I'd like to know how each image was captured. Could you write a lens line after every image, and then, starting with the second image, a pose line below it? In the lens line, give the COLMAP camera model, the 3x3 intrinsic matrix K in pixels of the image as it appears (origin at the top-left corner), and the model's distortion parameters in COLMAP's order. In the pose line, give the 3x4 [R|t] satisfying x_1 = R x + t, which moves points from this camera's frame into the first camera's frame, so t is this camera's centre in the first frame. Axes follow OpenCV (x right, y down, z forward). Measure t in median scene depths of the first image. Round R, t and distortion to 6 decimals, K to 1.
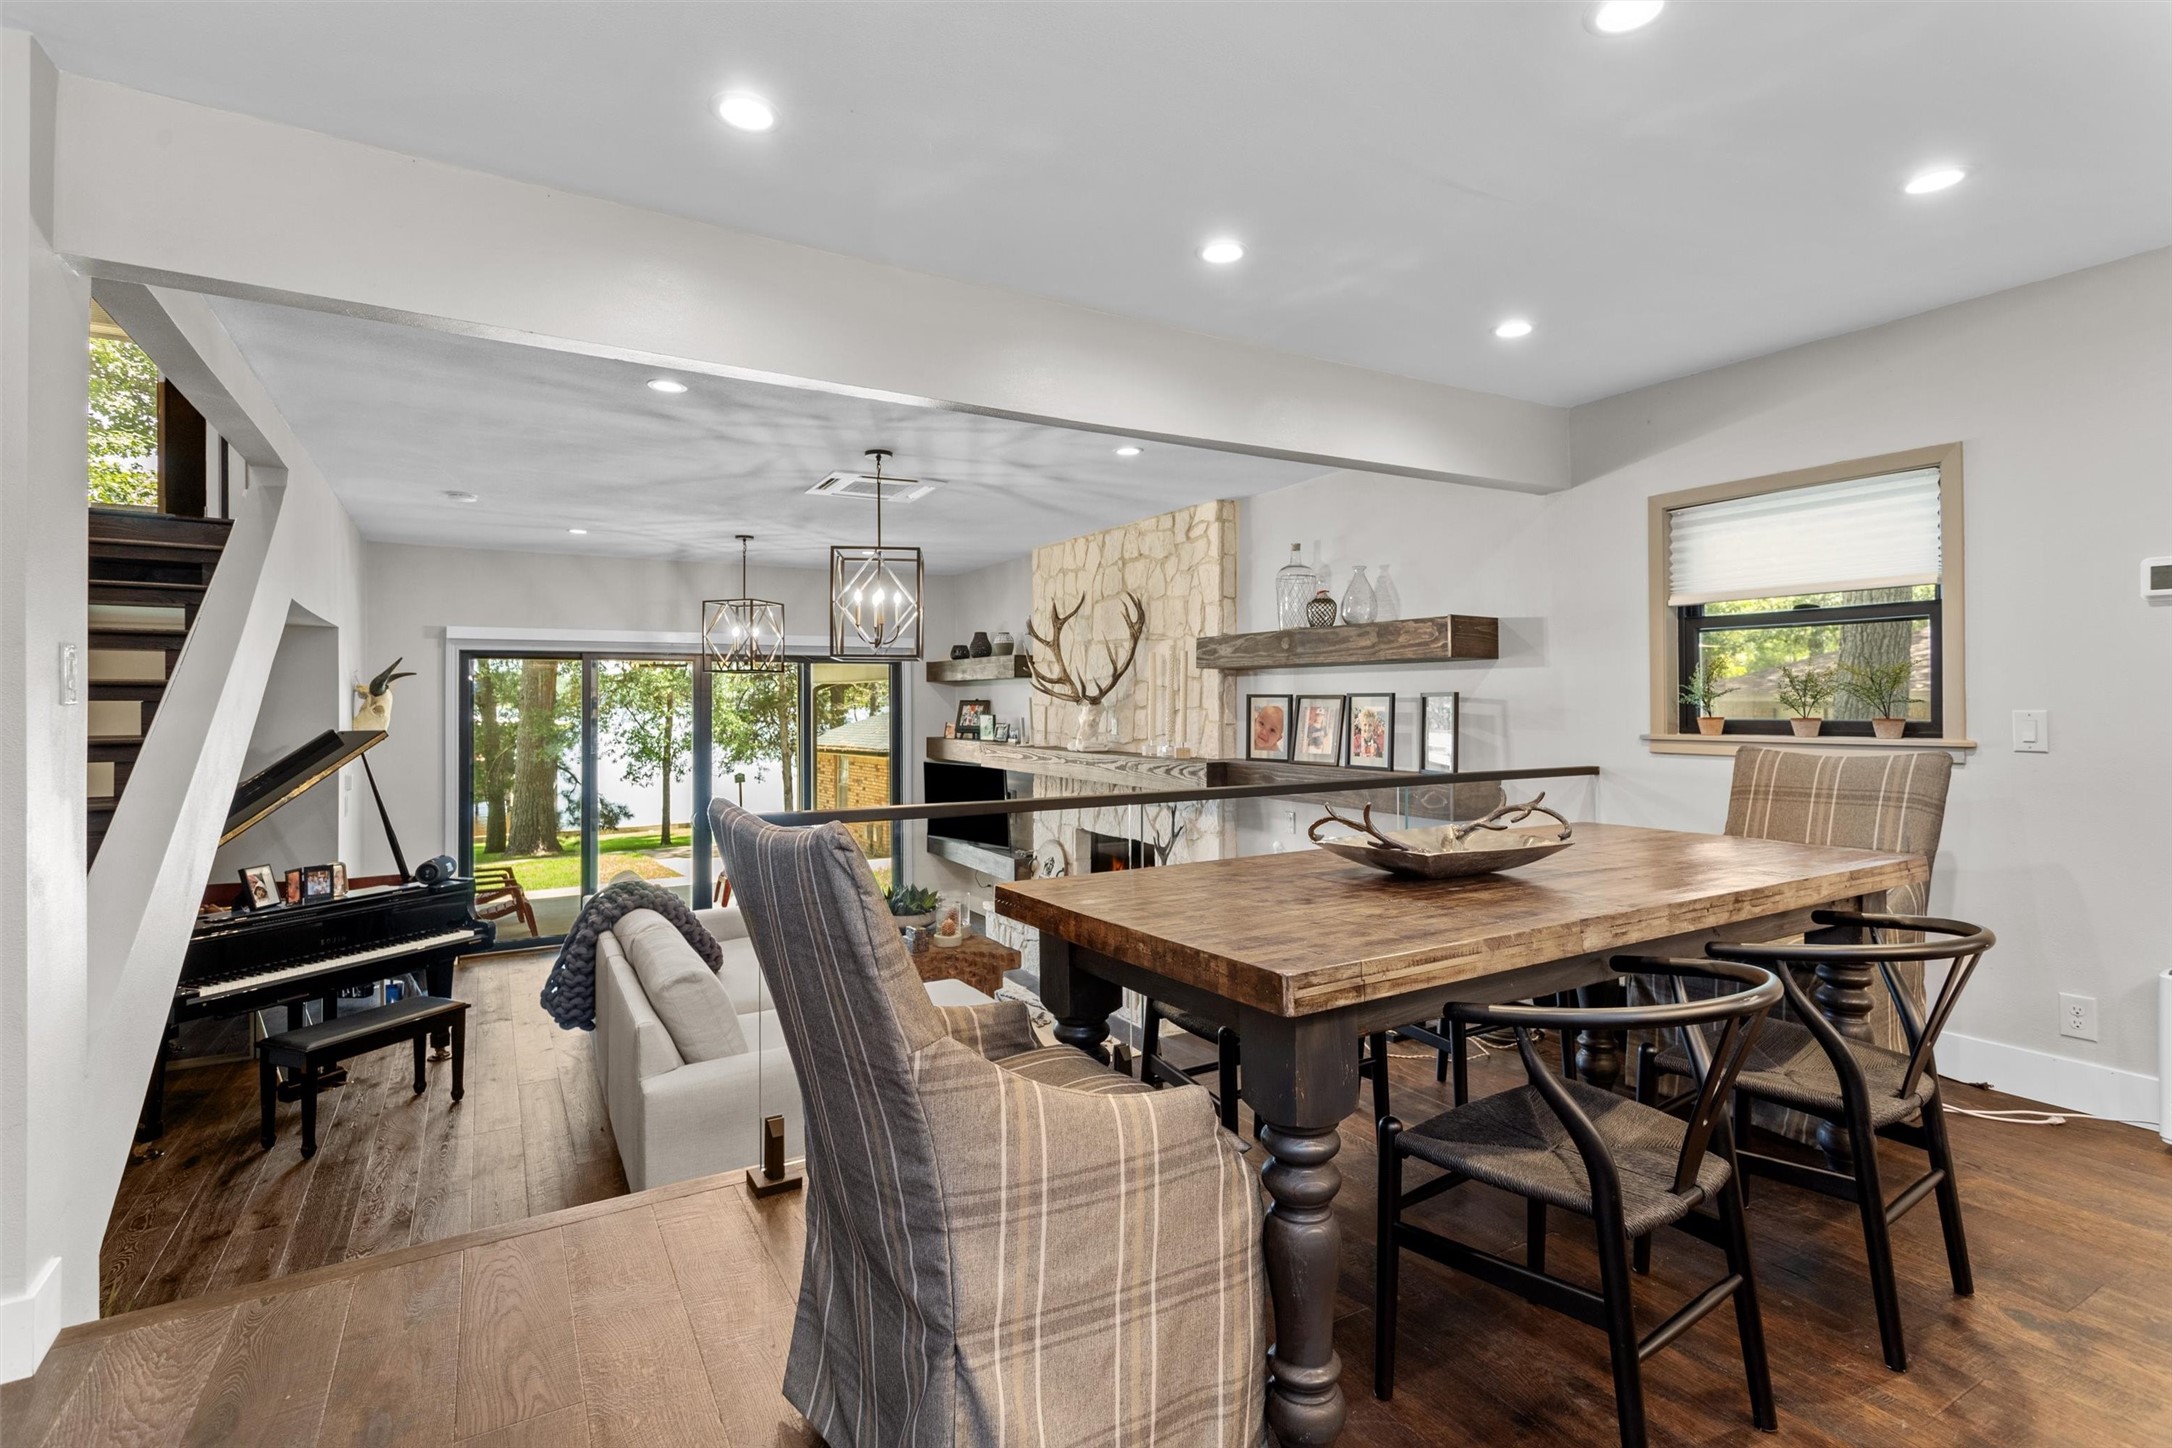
lens RADIAL K [[1015.1, 0, 1079.2], [0, 1015.1, 699.3], [0, 0, 1]] dist [-0.001512, -0.000032]
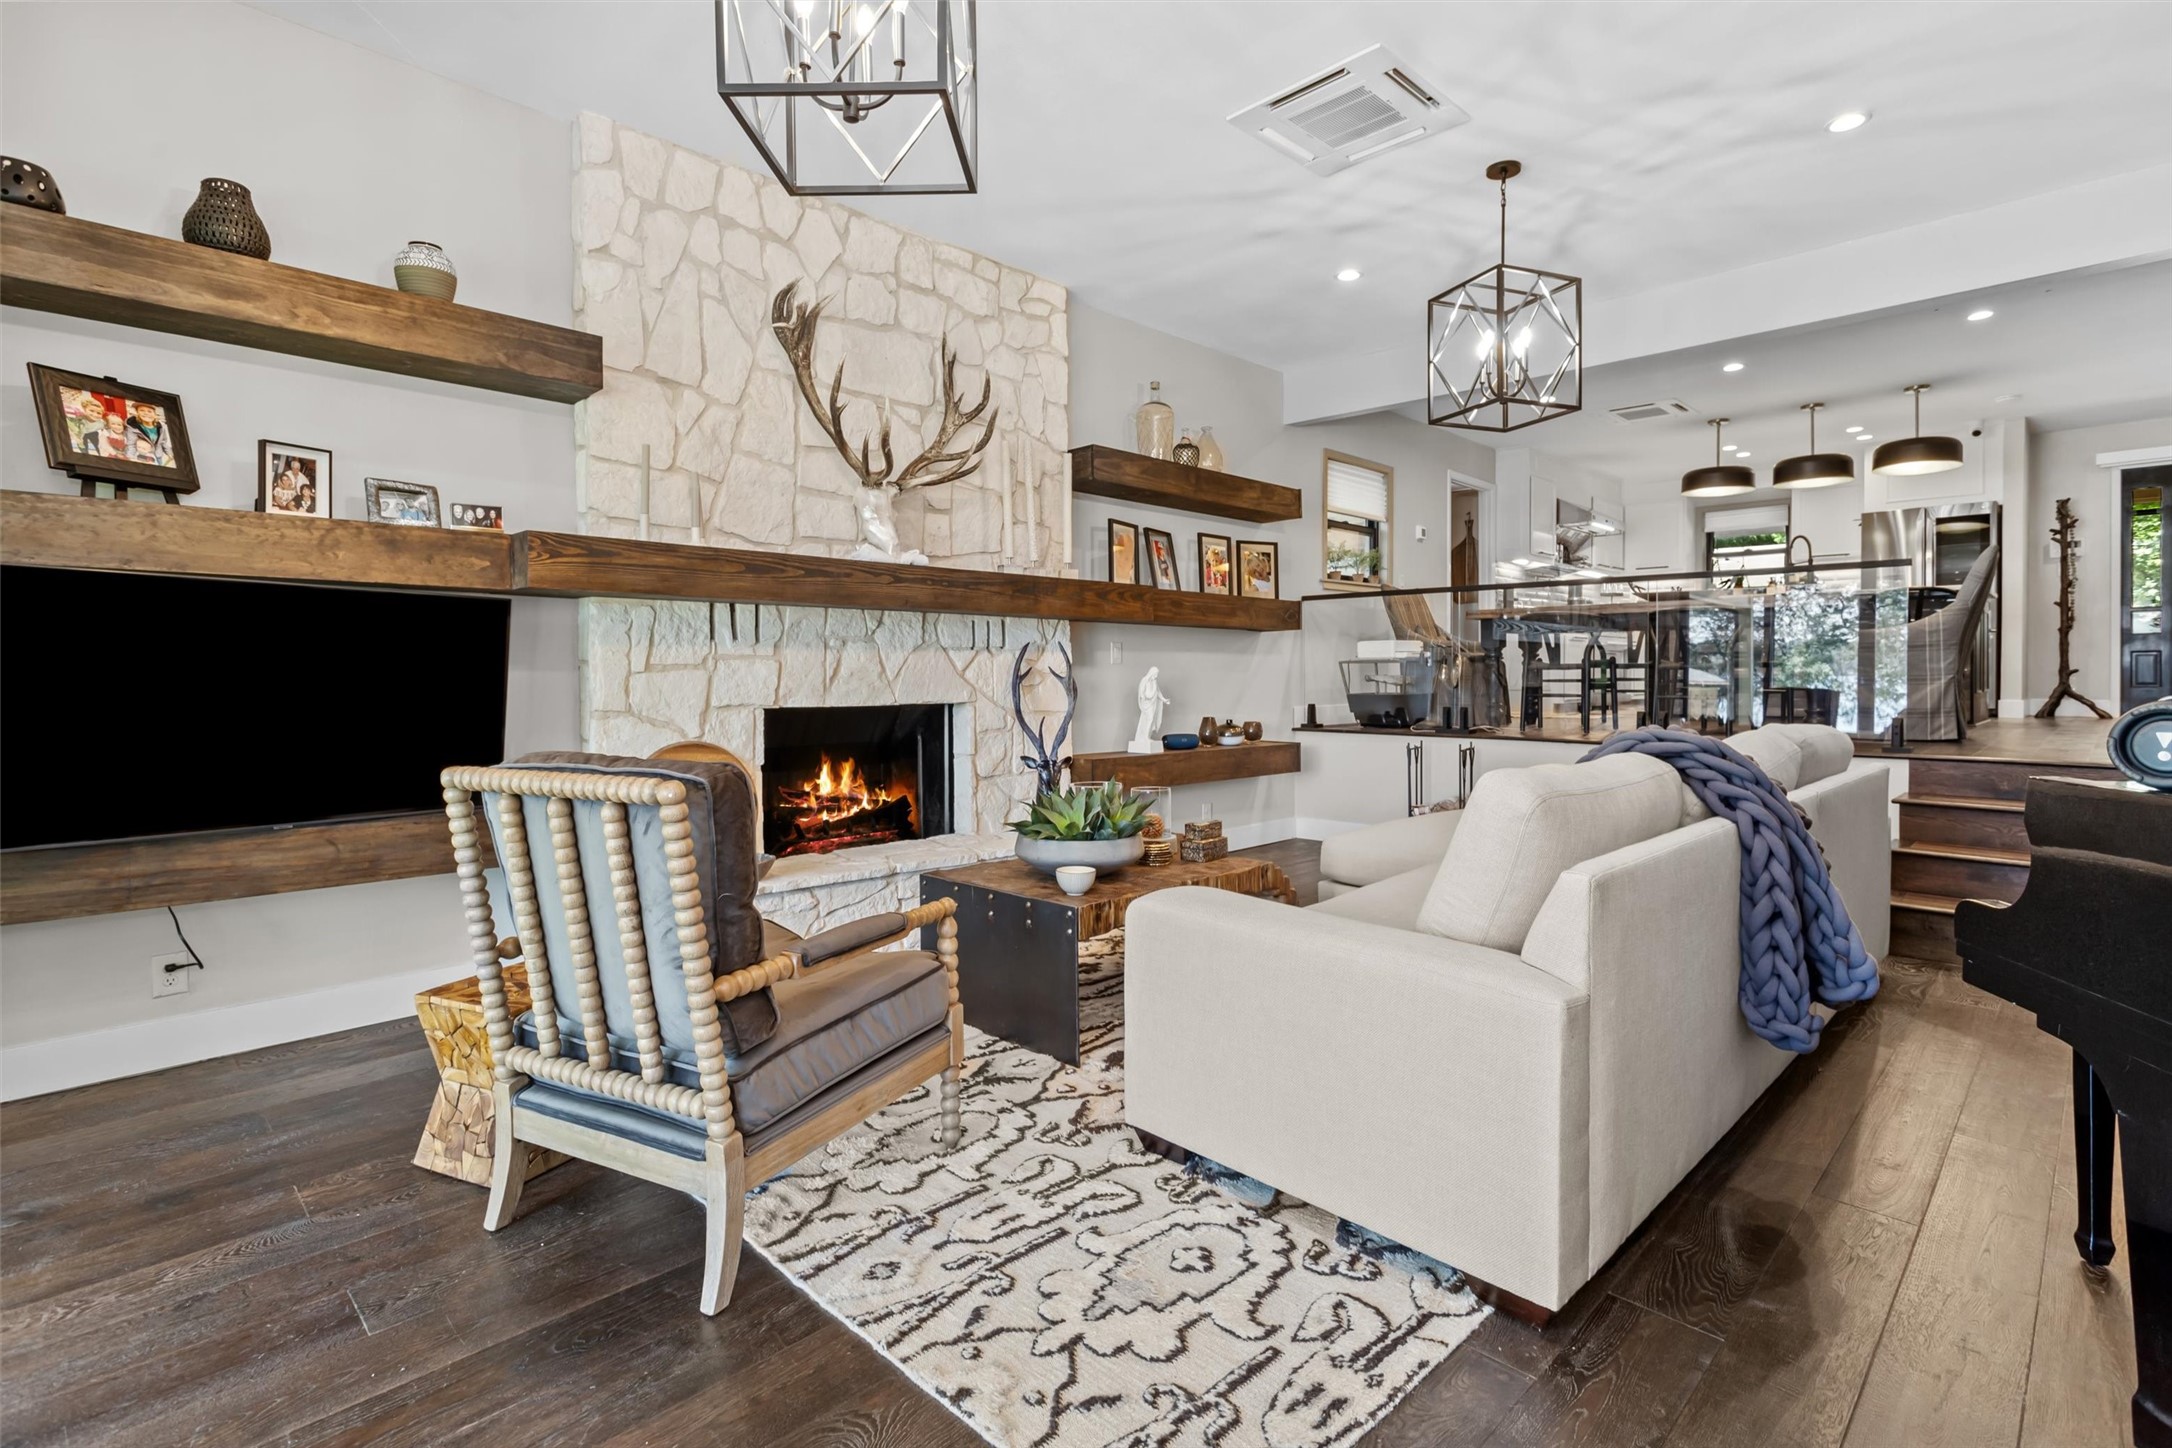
lens RADIAL K [[1057.1, 0, 1086.3], [0, 1057.1, 692.6], [0, 0, 1]] dist [0.000005, -0.000614]
pose [[-0.257478, -0.012180, 0.966208, -0.739273], [-0.001072, 0.999924, 0.012319, 0.137211], [-0.966284, 0.002136, -0.257471, 1.204411]]
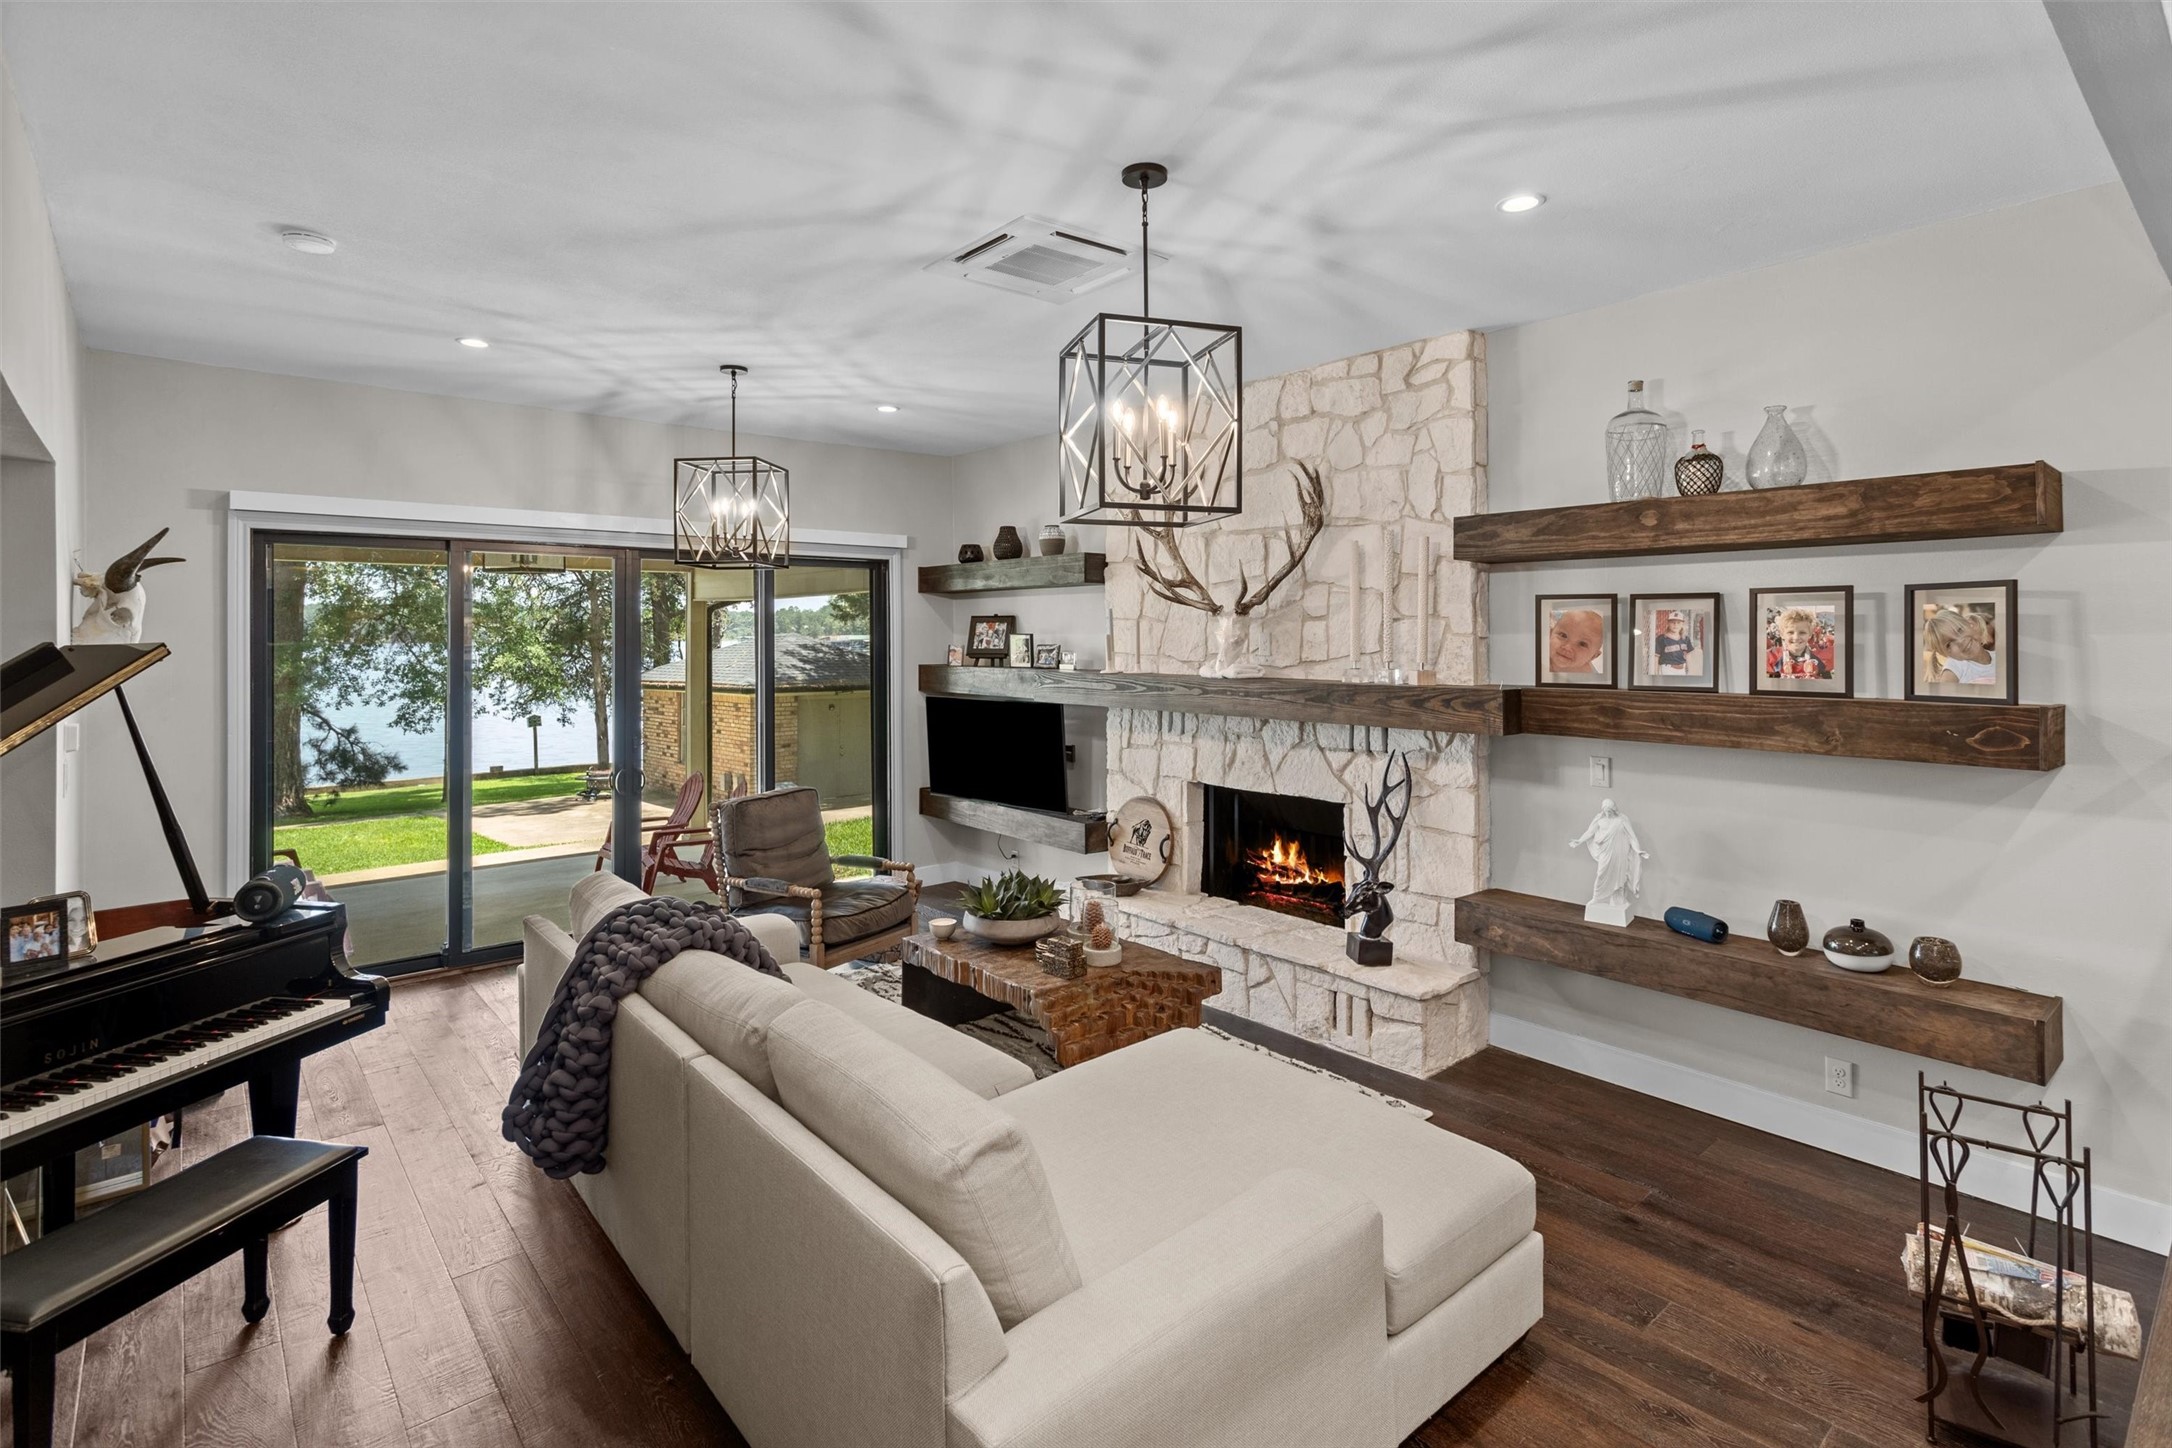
lens RADIAL K [[1042.3, 0, 1096.5], [0, 1042.3, 636.6], [0, 0, 1]] dist [0.001996, -0.000413]
pose [[0.982200, 0.001621, 0.187833, -0.263604], [-0.002108, 0.999995, 0.002394, 0.022156], [-0.187828, -0.002747, 0.982198, 0.312511]]
